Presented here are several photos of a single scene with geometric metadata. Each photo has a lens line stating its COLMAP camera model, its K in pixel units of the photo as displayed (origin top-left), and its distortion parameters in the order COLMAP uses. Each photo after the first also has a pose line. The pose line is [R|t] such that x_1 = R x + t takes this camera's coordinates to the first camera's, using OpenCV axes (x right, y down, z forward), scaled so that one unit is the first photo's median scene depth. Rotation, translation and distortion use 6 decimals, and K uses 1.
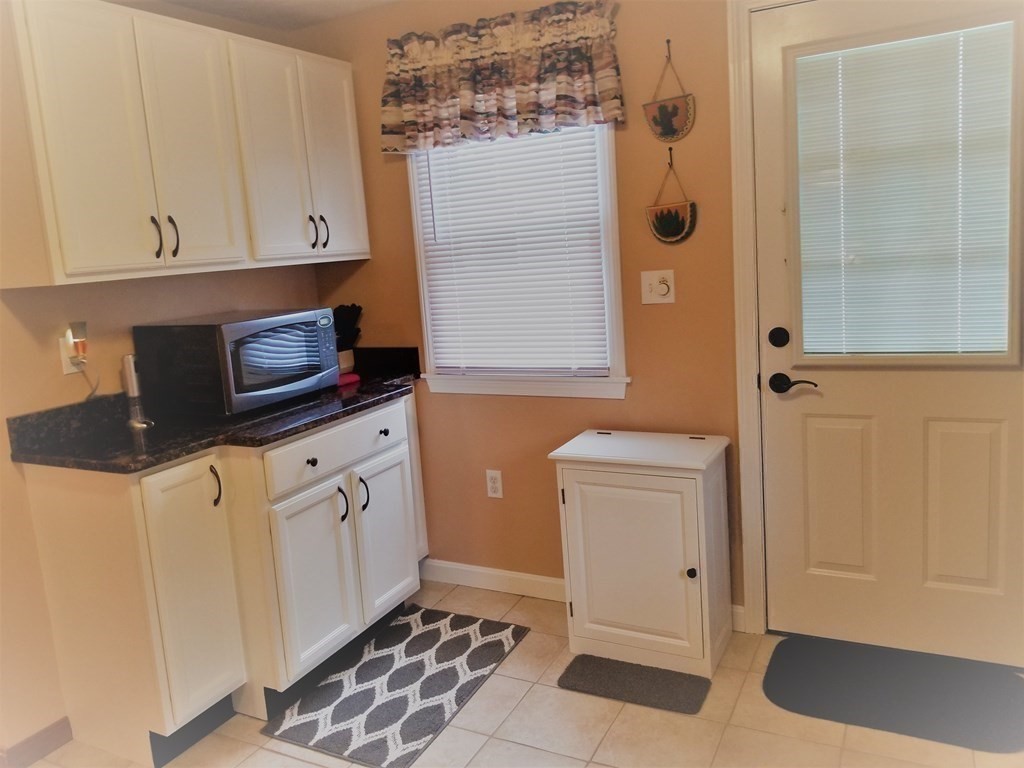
lens RADIAL K [[810.9, 0, 492.3], [0, 810.9, 365.7], [0, 0, 1]] dist [0.107815, -0.169748]
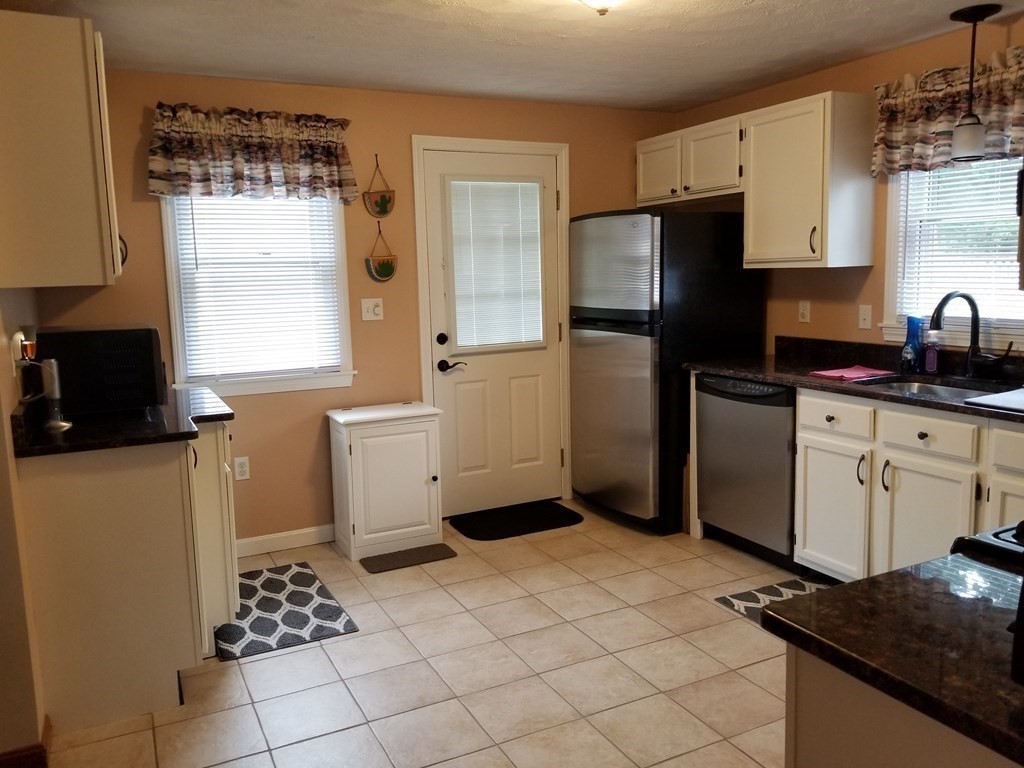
lens RADIAL K [[795.6, 0, 509.1], [0, 795.6, 383.1], [0, 0, 1]] dist [0.095847, -0.157887]
pose [[0.575363, -0.054974, 0.816048, -0.894003], [0.105936, 0.994343, -0.007706, 0.081070], [-0.811009, 0.090882, 0.577932, -0.065674]]
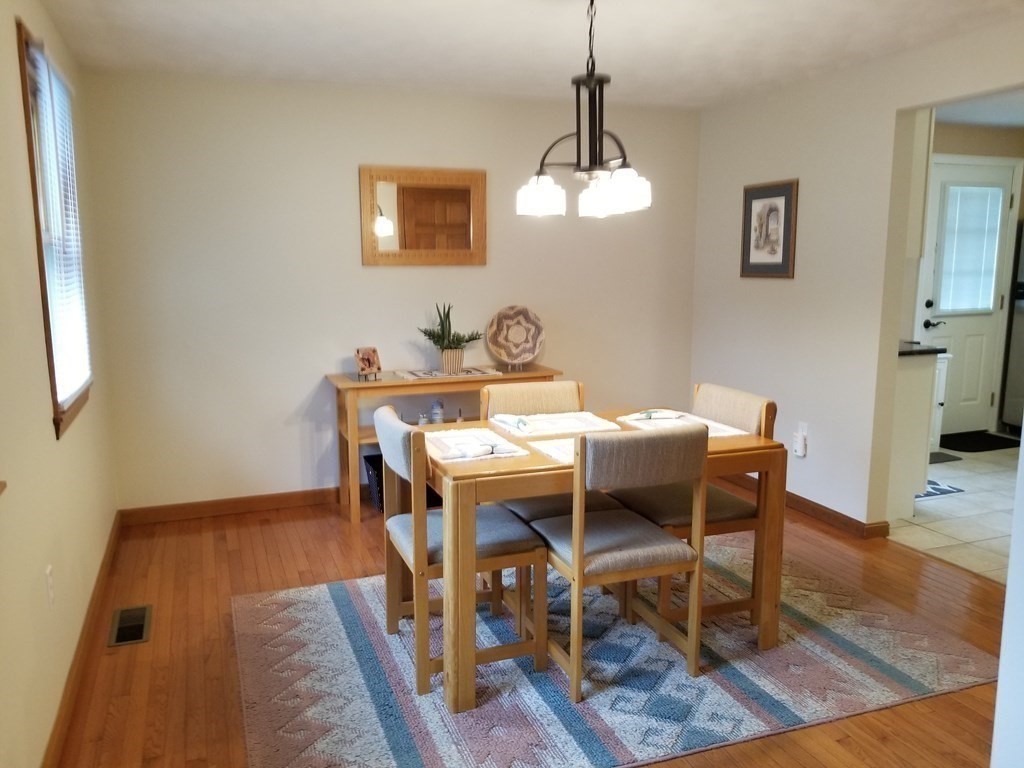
lens RADIAL K [[795.6, 0, 509.1], [0, 795.6, 383.1], [0, 0, 1]] dist [0.095847, -0.157887]
pose [[0.648743, -0.040989, 0.759903, -2.055778], [0.066418, 0.997788, -0.002882, 0.110004], [-0.758103, 0.052341, 0.650031, 0.412427]]
